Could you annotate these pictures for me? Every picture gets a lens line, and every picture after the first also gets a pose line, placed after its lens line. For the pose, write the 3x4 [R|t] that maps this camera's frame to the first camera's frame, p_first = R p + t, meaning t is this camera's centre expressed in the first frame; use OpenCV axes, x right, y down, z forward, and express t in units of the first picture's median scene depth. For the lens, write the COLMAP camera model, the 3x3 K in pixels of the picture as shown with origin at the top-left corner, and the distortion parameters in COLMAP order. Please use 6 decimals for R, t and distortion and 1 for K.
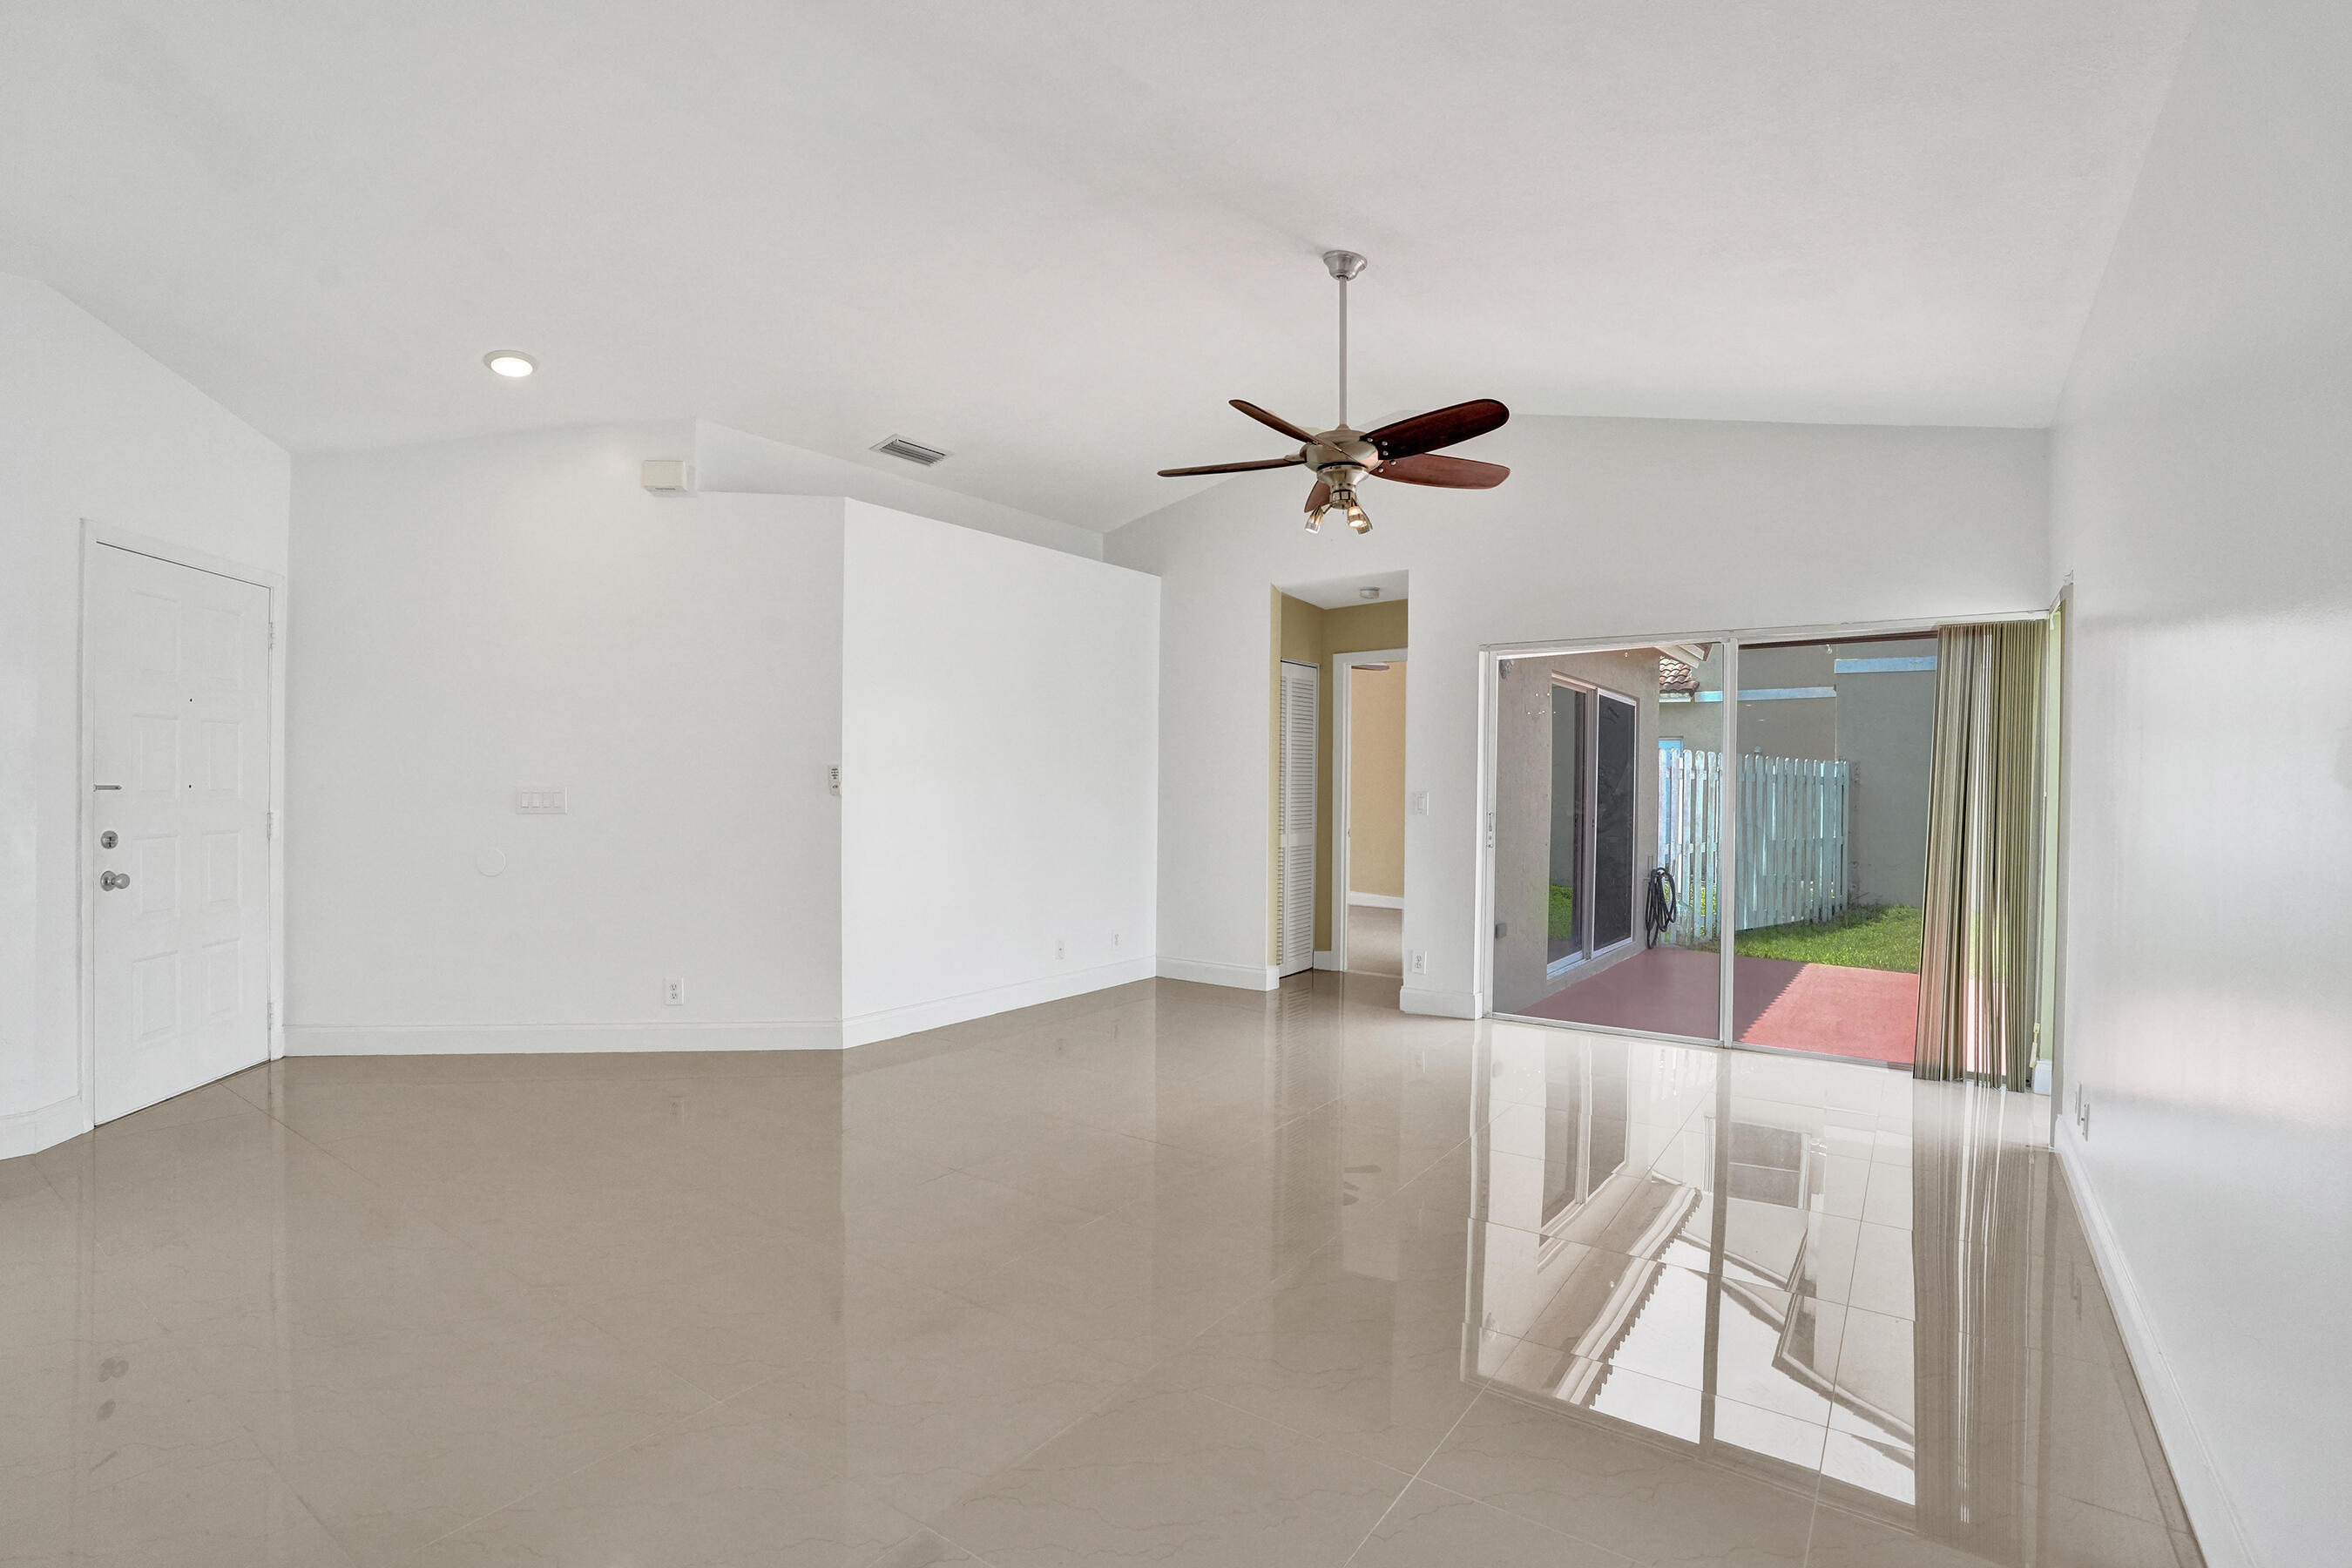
lens RADIAL K [[1144.9, 0, 1189.0], [0, 1144.9, 786.6], [0, 0, 1]] dist [-0.054978, 0.025752]
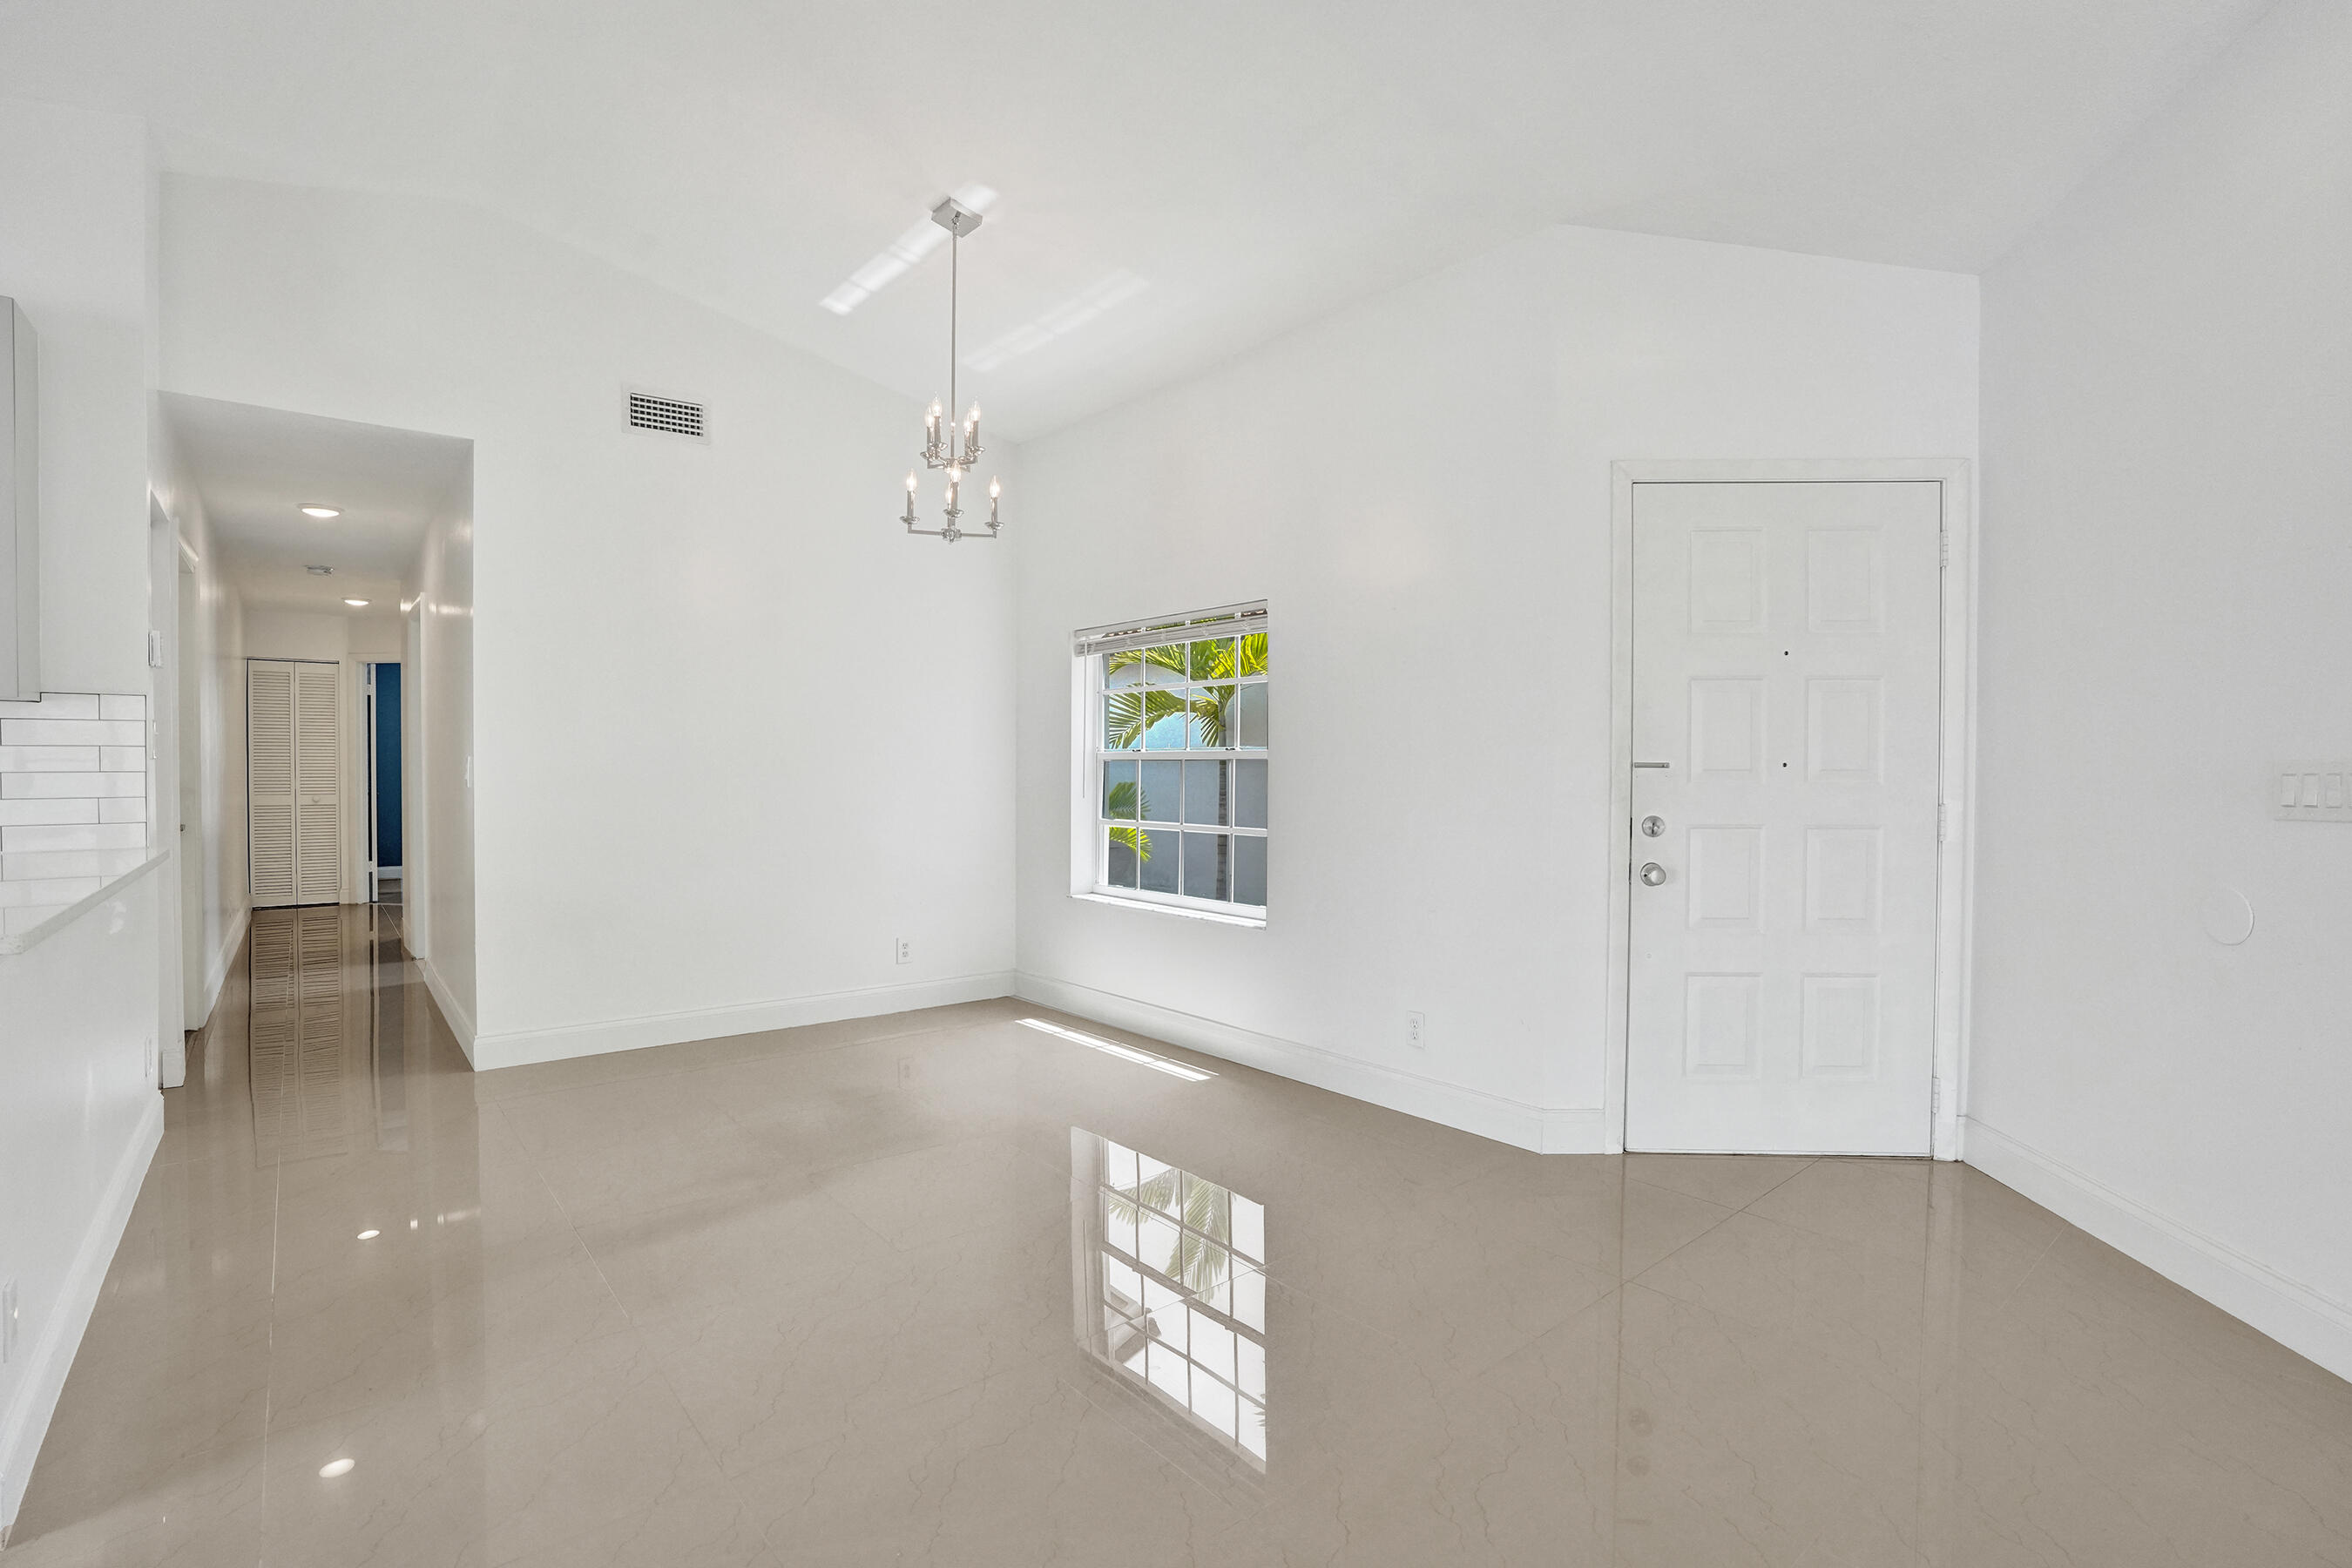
lens RADIAL K [[1144.9, 0, 1189.0], [0, 1144.9, 786.6], [0, 0, 1]] dist [-0.054978, 0.025752]
pose [[-0.262655, 0.004923, -0.964877, -0.027320], [-0.008699, 0.999934, 0.007470, 0.011649], [0.964851, 0.010356, -0.262595, 0.738321]]
